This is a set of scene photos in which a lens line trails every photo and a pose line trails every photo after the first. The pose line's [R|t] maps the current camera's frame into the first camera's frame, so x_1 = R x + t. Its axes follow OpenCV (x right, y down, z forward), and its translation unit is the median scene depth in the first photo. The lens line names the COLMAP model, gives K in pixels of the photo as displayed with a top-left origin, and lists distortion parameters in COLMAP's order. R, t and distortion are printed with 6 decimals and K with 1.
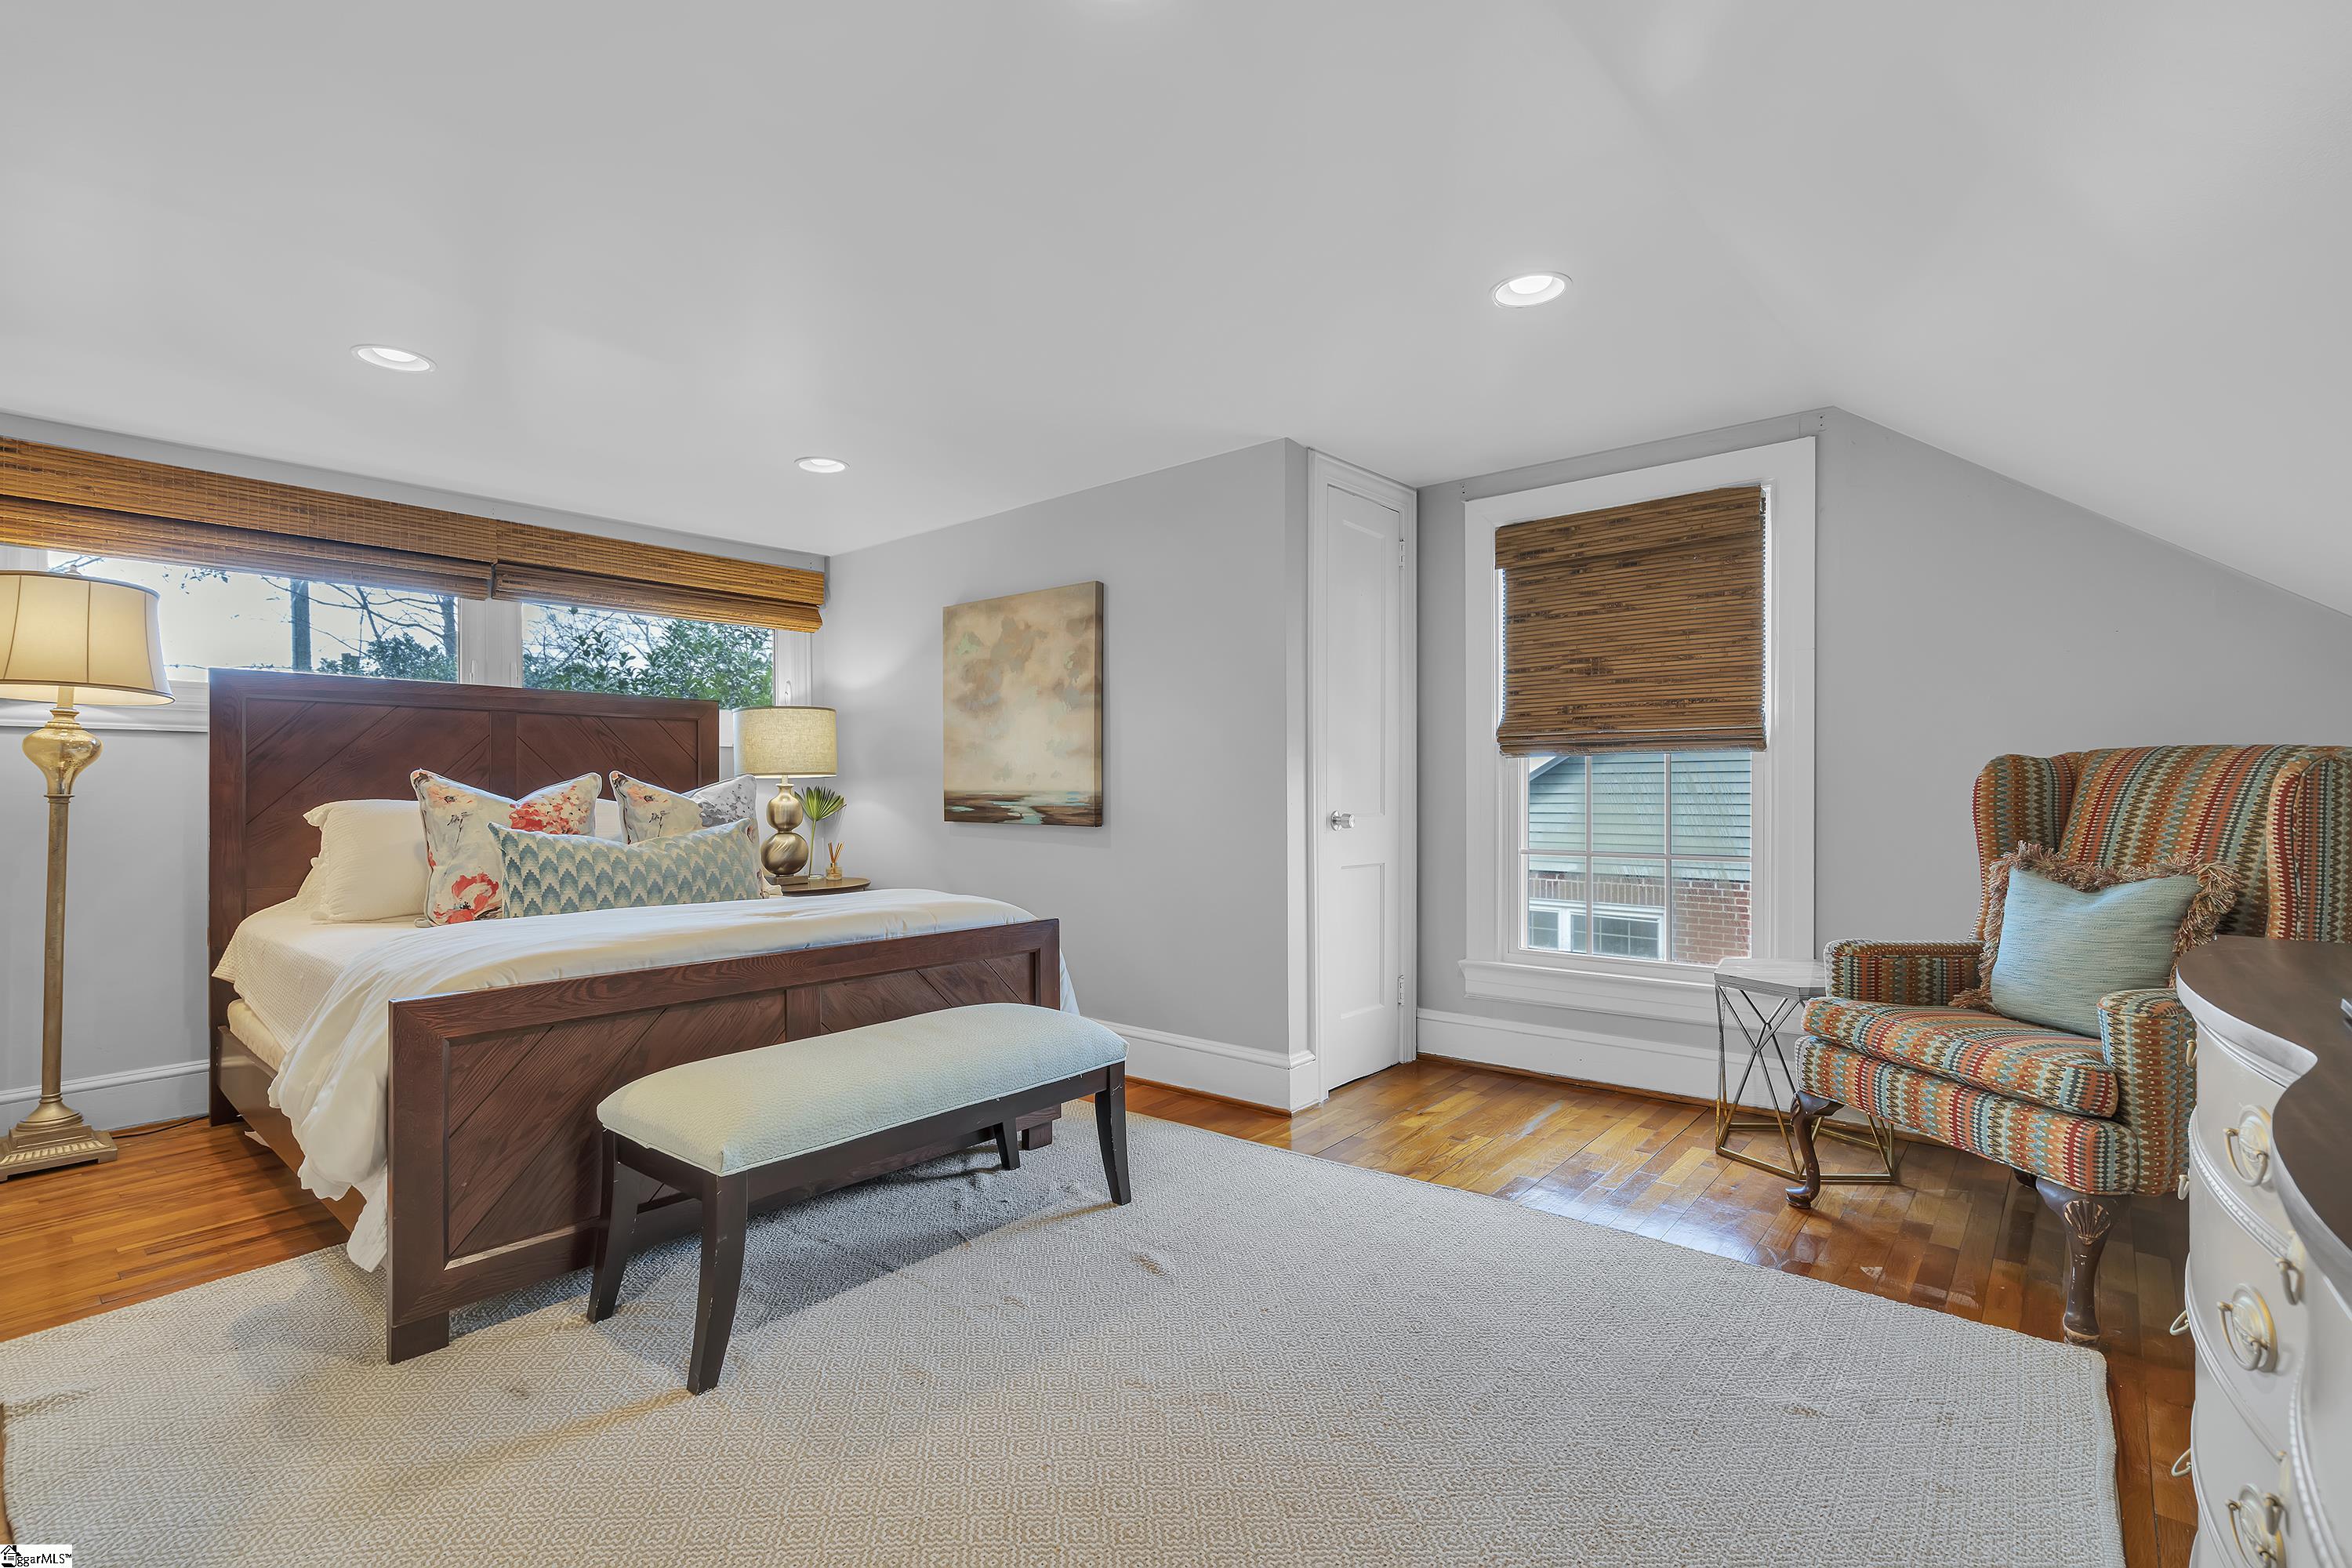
lens RADIAL K [[1060.3, 0, 1176.1], [0, 1060.3, 793.7], [0, 0, 1]] dist [-0.004336, -0.000024]
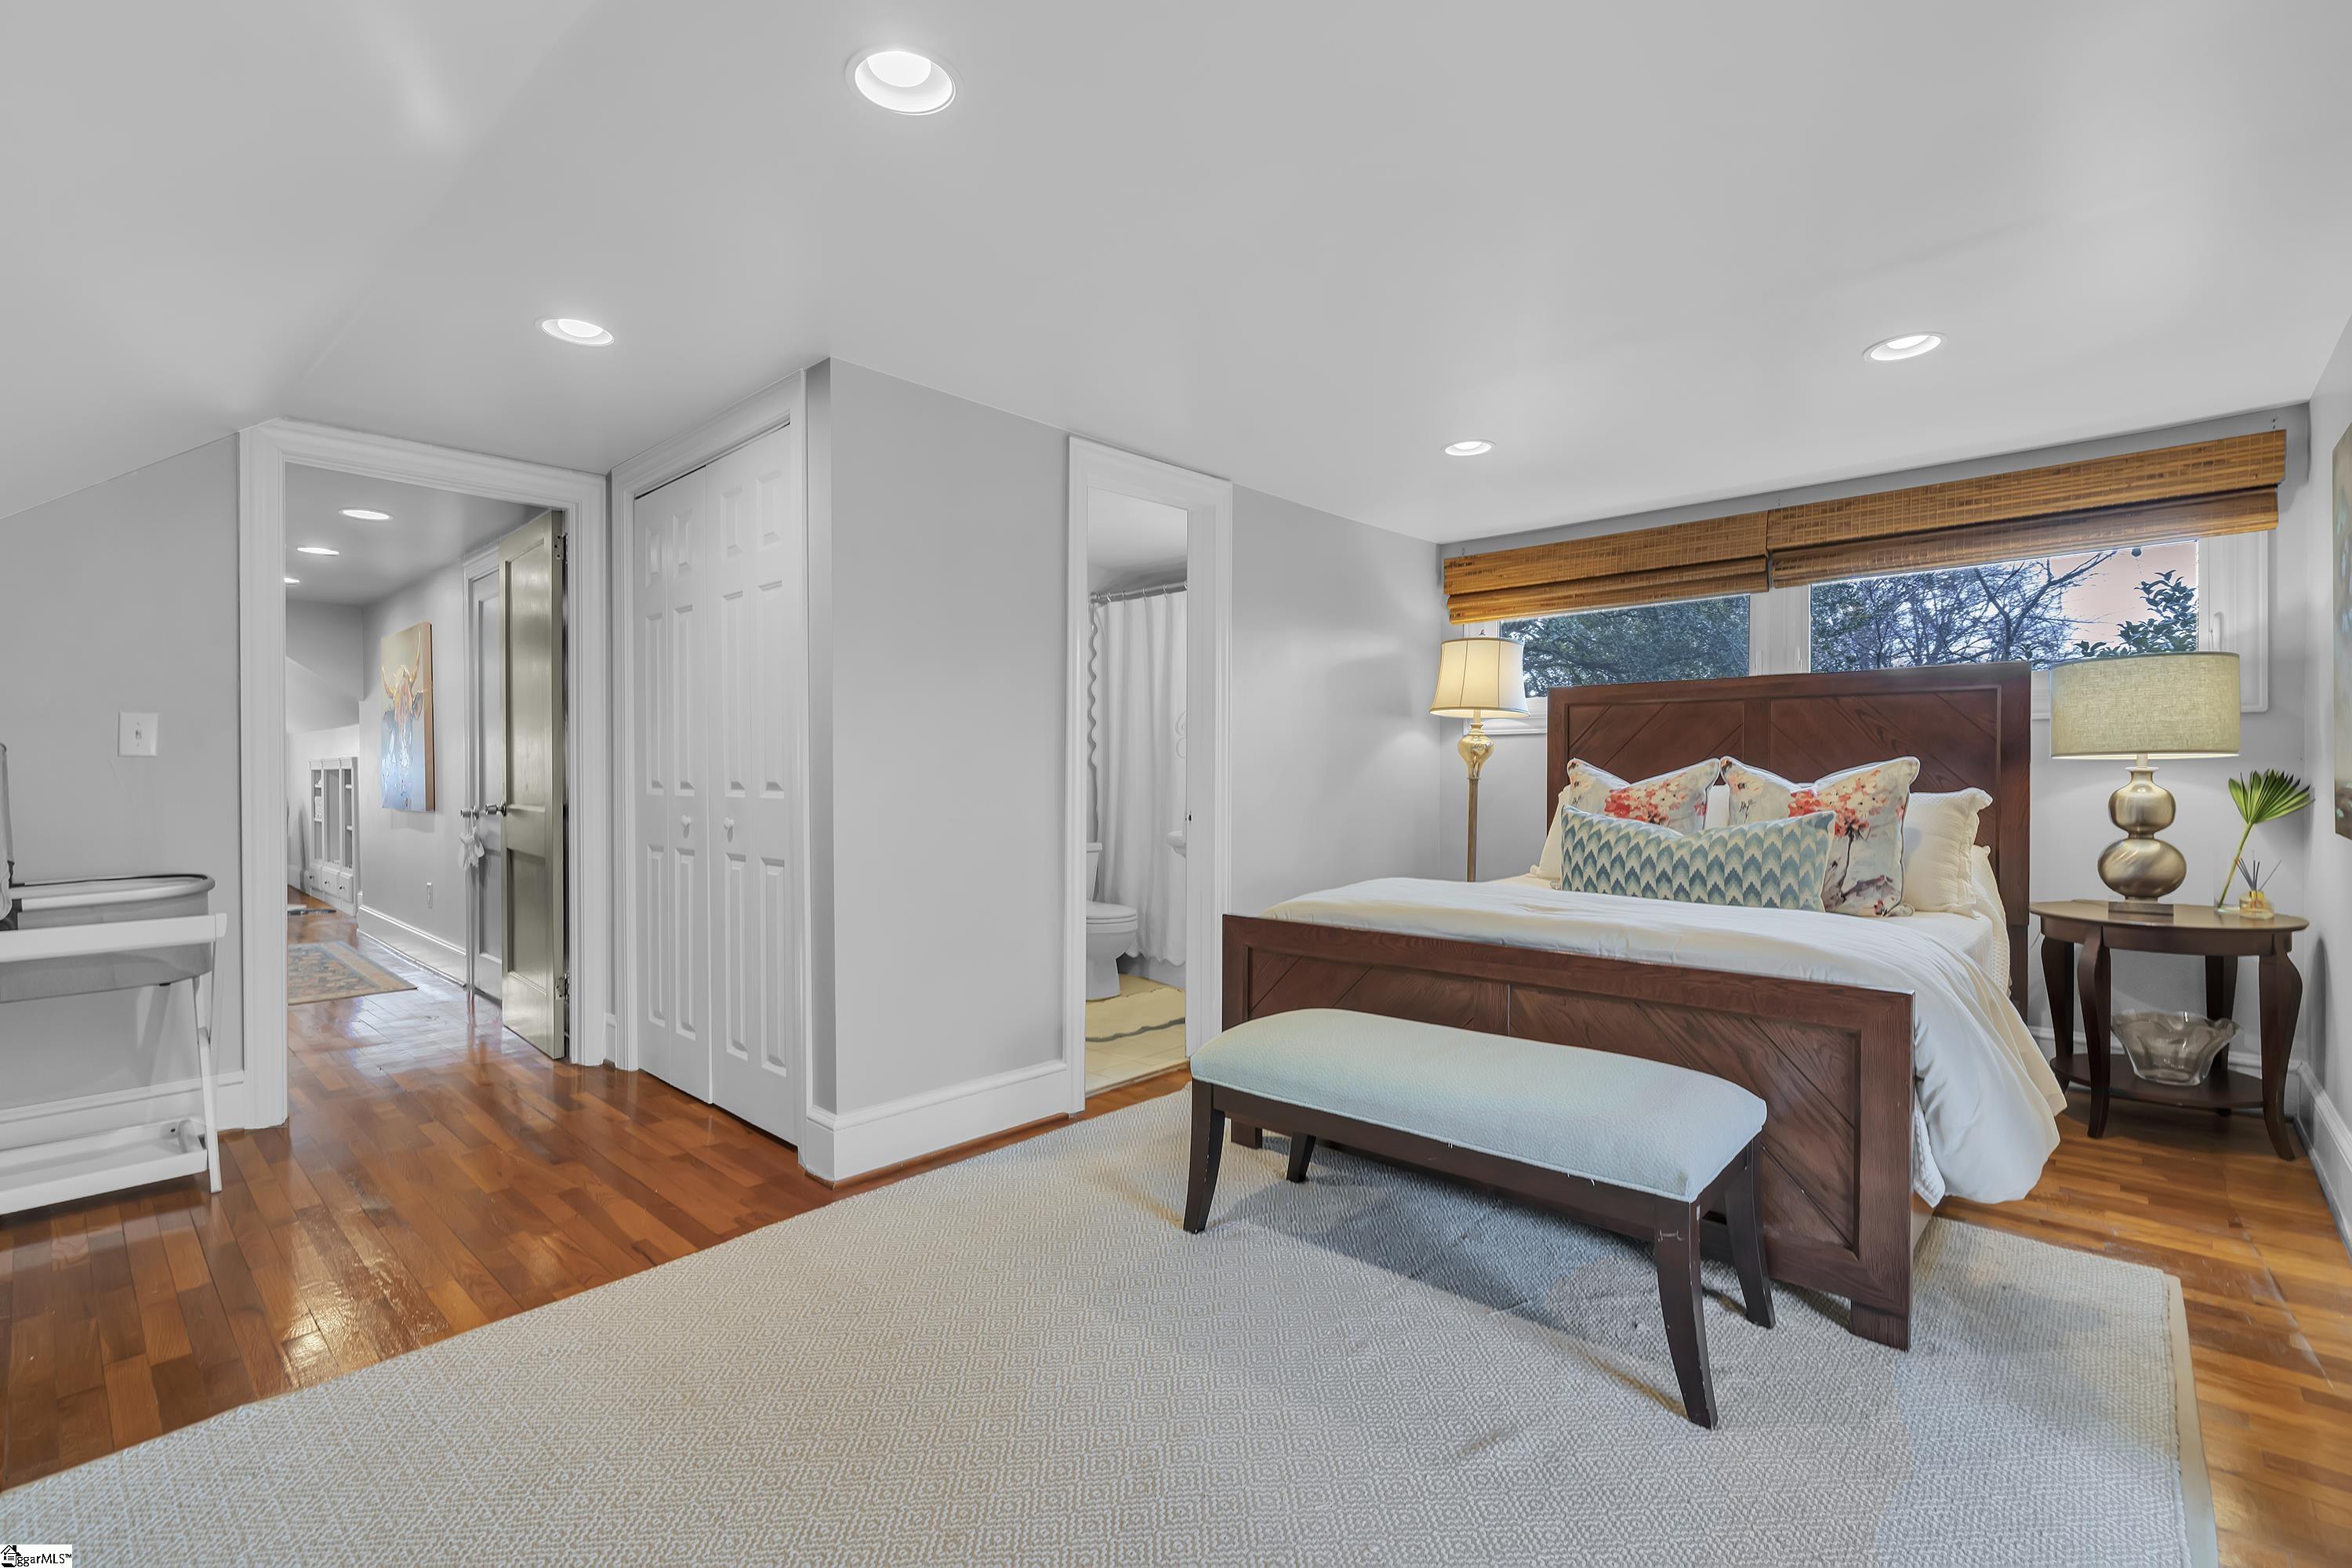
lens RADIAL K [[1060.3, 0, 1175.8], [0, 1060.3, 778.7], [0, 0, 1]] dist [-0.004336, -0.000024]
pose [[-0.026169, 0.007827, -0.999627, 0.498076], [0.000024, 0.999969, 0.007829, -0.010611], [0.999658, 0.000181, -0.026168, 0.573016]]
